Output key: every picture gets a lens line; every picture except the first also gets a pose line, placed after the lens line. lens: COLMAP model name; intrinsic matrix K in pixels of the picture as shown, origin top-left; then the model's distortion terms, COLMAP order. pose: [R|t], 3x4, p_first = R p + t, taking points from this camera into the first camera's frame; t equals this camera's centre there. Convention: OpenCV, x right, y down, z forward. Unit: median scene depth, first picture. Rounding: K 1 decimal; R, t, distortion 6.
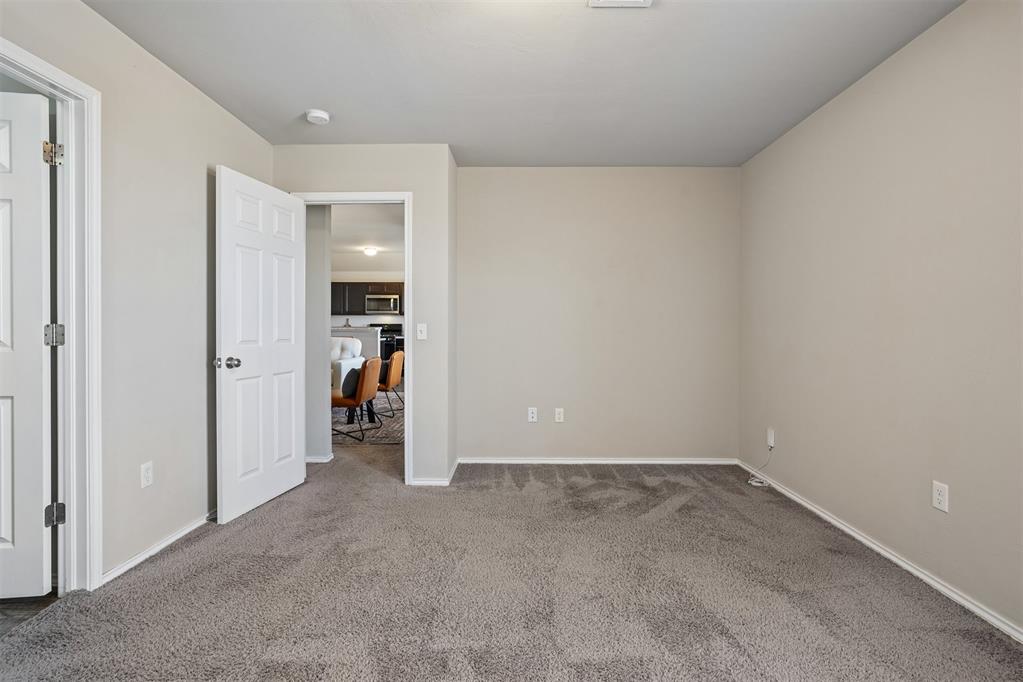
lens RADIAL K [[485.2, 0, 535.8], [0, 485.2, 324.7], [0, 0, 1]] dist [-0.020528, 0.009506]
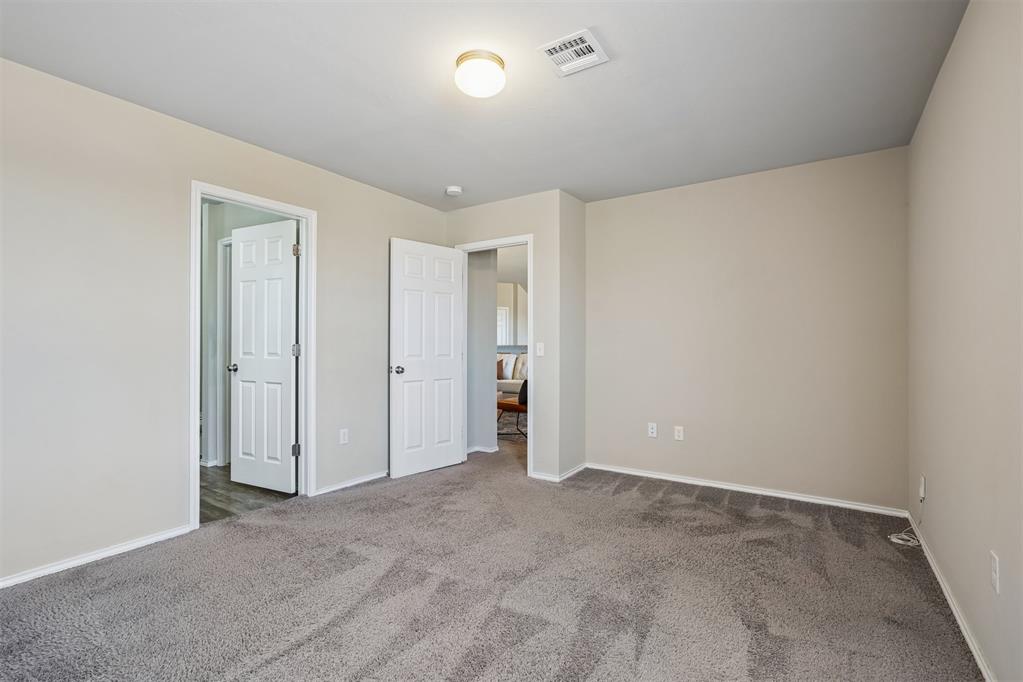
lens RADIAL K [[485.2, 0, 513.2], [0, 485.2, 334.5], [0, 0, 1]] dist [-0.020528, 0.009506]
pose [[0.827262, -0.014072, -0.561640, 0.452298], [0.004513, 0.999820, -0.018404, -0.000521], [0.561798, 0.012690, 0.827177, -0.029561]]
